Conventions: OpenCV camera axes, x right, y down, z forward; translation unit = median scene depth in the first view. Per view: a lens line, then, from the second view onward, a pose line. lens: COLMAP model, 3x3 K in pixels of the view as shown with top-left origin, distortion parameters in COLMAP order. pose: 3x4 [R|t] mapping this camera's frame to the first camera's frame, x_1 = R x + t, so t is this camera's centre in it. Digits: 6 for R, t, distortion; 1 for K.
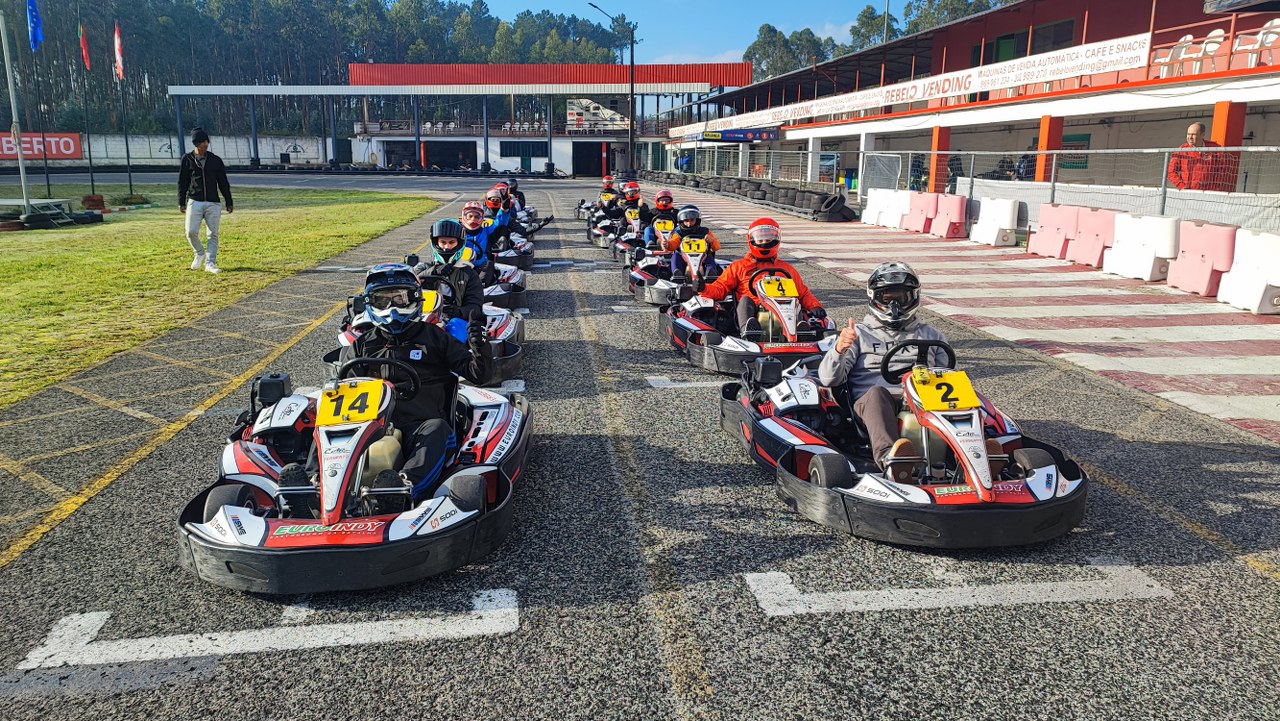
lens RADIAL K [[896.8, 0, 649.5], [0, 896.8, 366.0], [0, 0, 1]] dist [0.033225, -0.052234]
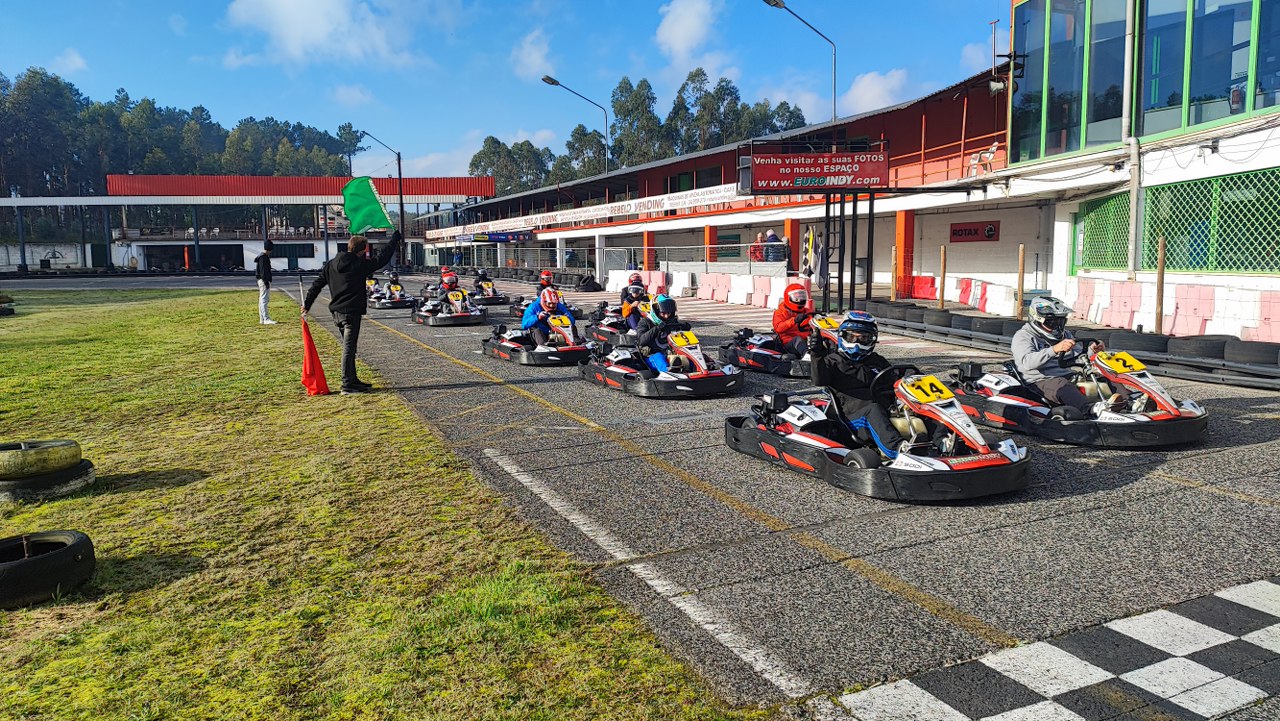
lens RADIAL K [[896.8, 0, 649.5], [0, 896.8, 366.0], [0, 0, 1]] dist [0.033225, -0.052234]
pose [[0.954104, -0.056689, 0.294062, -0.062333], [0.086975, 0.992050, -0.090948, 0.045970], [-0.286569, 0.112350, 0.951449, -0.194946]]
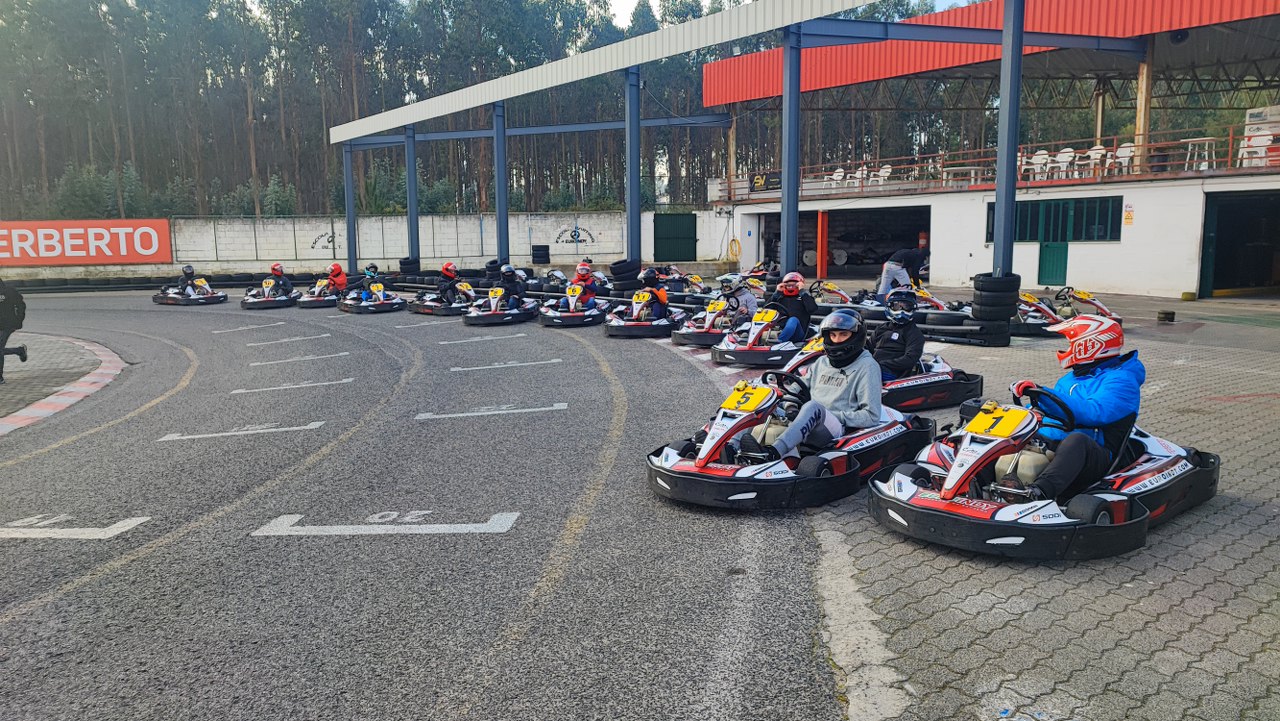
lens RADIAL K [[896.8, 0, 649.5], [0, 896.8, 366.0], [0, 0, 1]] dist [0.033225, -0.052234]
pose [[0.782280, 0.070390, -0.618937, -0.046813], [-0.120032, 0.992008, -0.038892, -0.180937], [0.611253, 0.104717, 0.784477, 0.750664]]
